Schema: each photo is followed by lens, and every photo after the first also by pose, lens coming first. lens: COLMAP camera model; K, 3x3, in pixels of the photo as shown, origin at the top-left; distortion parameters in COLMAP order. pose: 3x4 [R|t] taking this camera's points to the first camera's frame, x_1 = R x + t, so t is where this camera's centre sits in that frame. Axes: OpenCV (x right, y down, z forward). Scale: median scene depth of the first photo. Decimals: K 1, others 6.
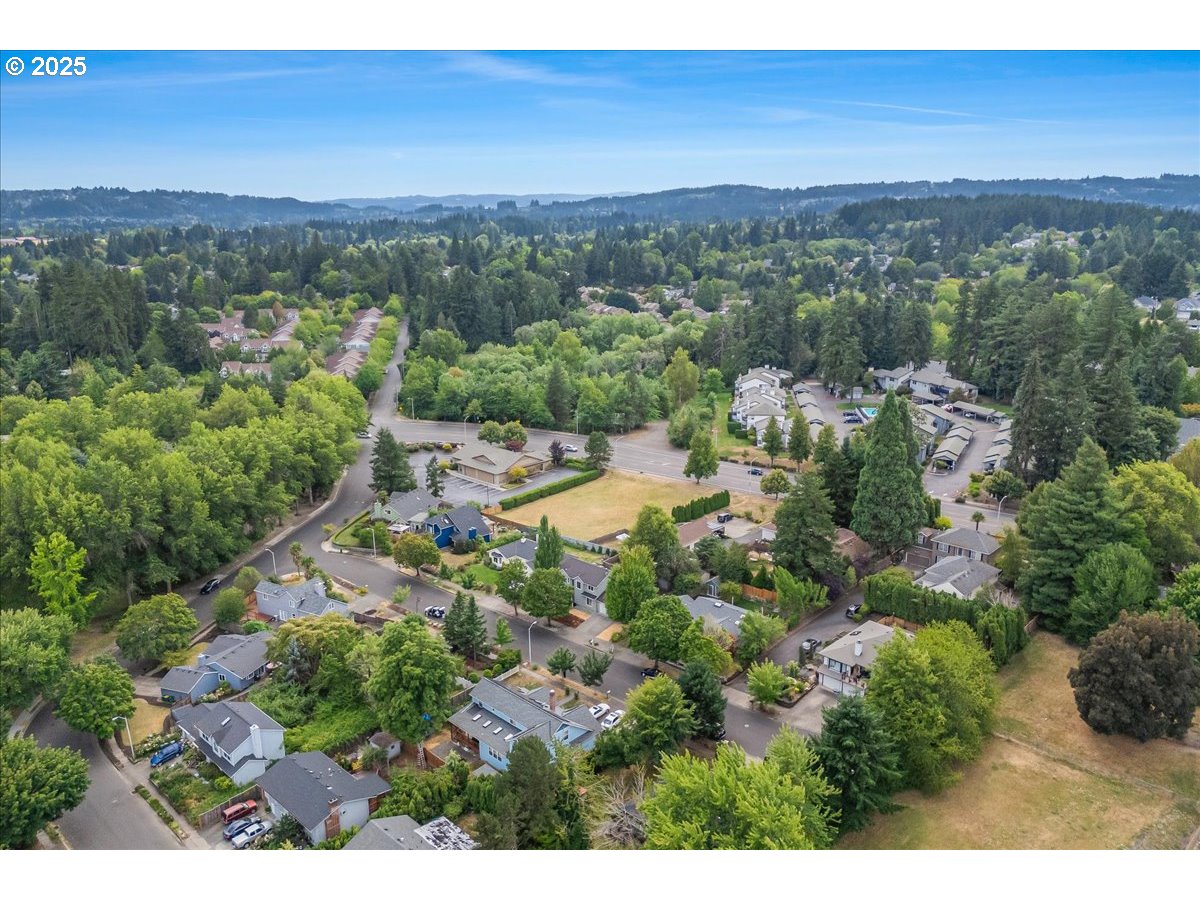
lens RADIAL K [[916.5, 0, 601.4], [0, 916.5, 448.8], [0, 0, 1]] dist [0.066419, -0.003672]
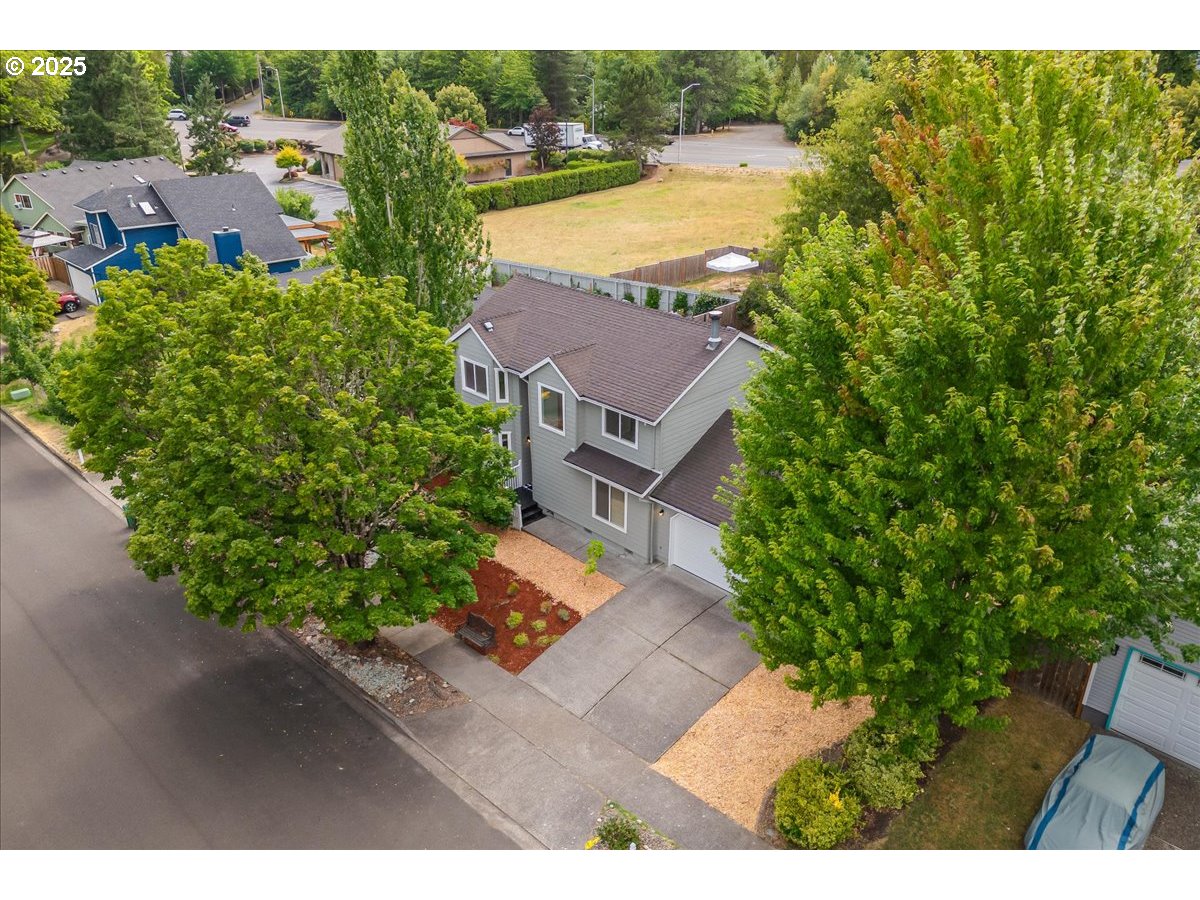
lens RADIAL K [[916.5, 0, 599.0], [0, 916.5, 451.1], [0, 0, 1]] dist [0.066419, -0.003672]
pose [[0.999395, 0.024157, -0.025019, -0.011015], [-0.019919, 0.987300, 0.157612, 0.128231], [0.028509, -0.157019, 0.987184, 0.821916]]
